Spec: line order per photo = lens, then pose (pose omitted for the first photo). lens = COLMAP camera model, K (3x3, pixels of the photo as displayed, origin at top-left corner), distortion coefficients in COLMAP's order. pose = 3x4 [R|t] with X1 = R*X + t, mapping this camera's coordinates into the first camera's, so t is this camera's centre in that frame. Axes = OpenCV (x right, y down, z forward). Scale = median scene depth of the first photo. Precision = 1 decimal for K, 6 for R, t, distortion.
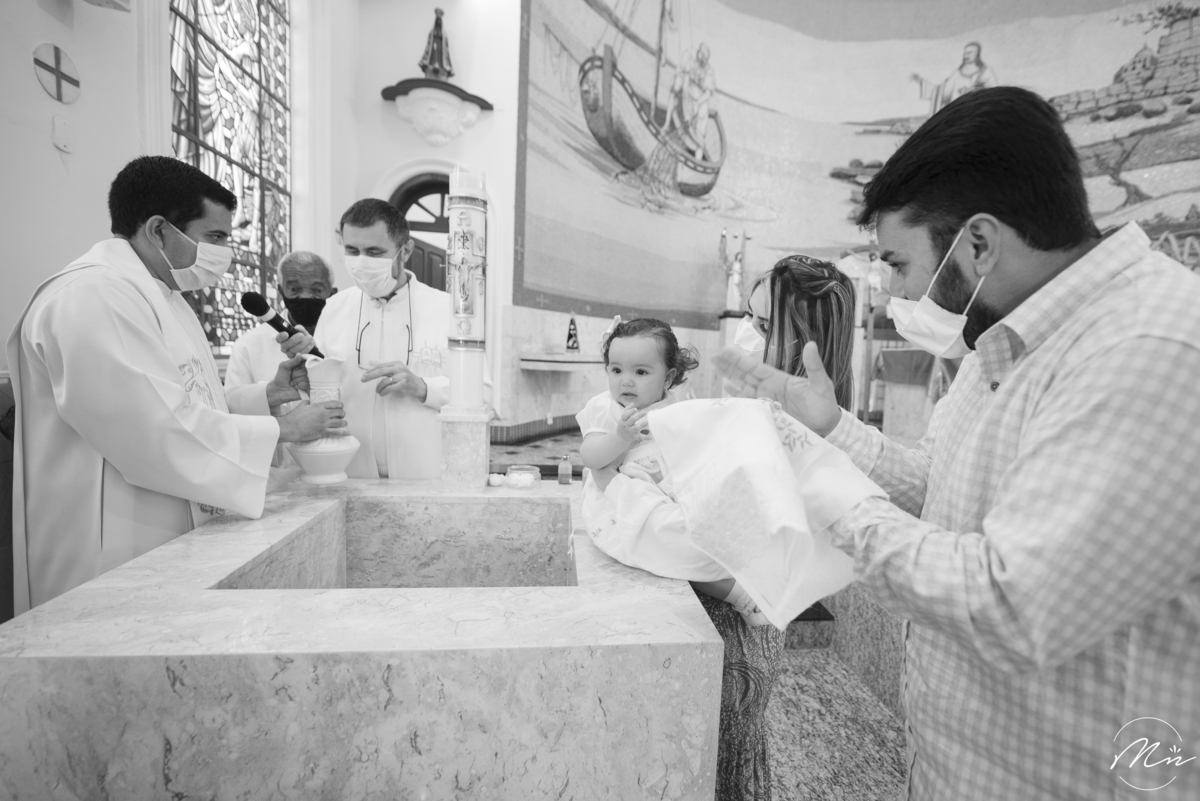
lens RADIAL K [[530.6, 0, 602.2], [0, 530.6, 399.5], [0, 0, 1]] dist [-0.013230, -0.000163]
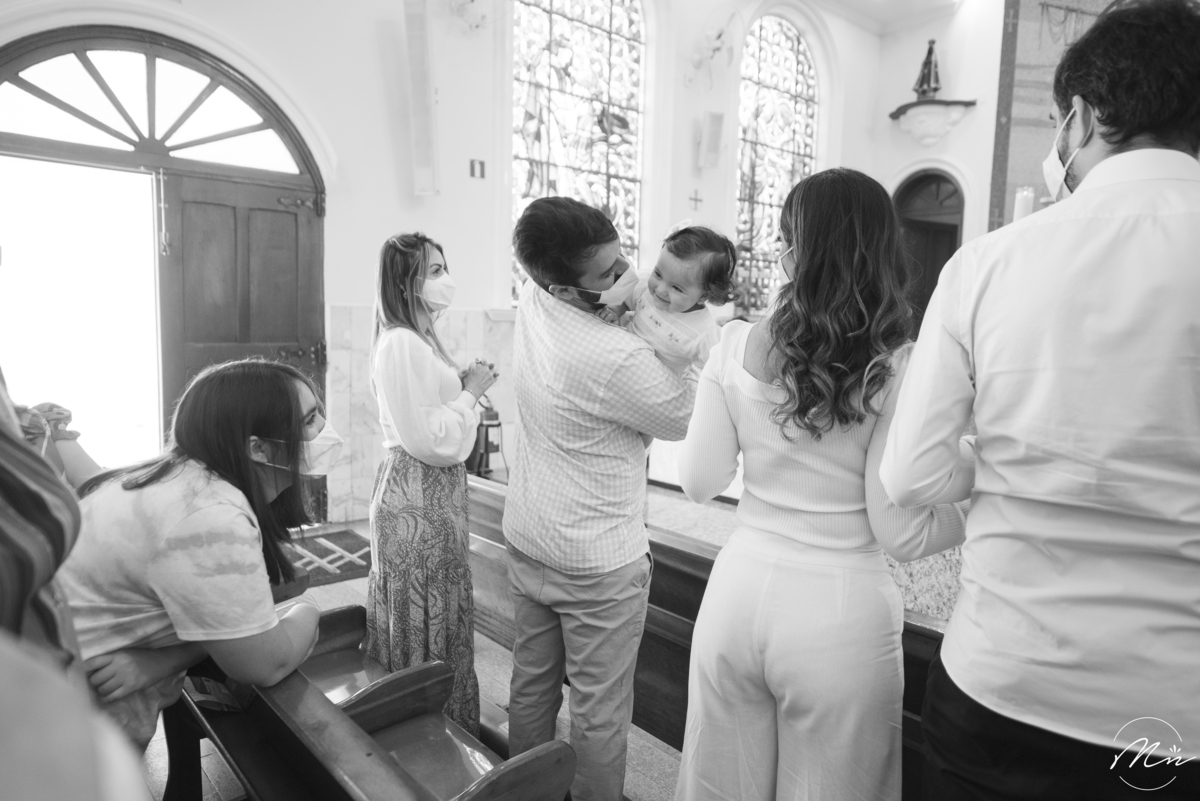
lens RADIAL K [[763.4, 0, 602.7], [0, 763.4, 391.0], [0, 0, 1]] dist [-0.011511, 0.003316]
pose [[0.549471, 0.049158, -0.834065, 0.806722], [-0.073637, 0.997232, 0.010263, 0.129629], [0.832261, 0.055779, 0.551570, -0.599784]]
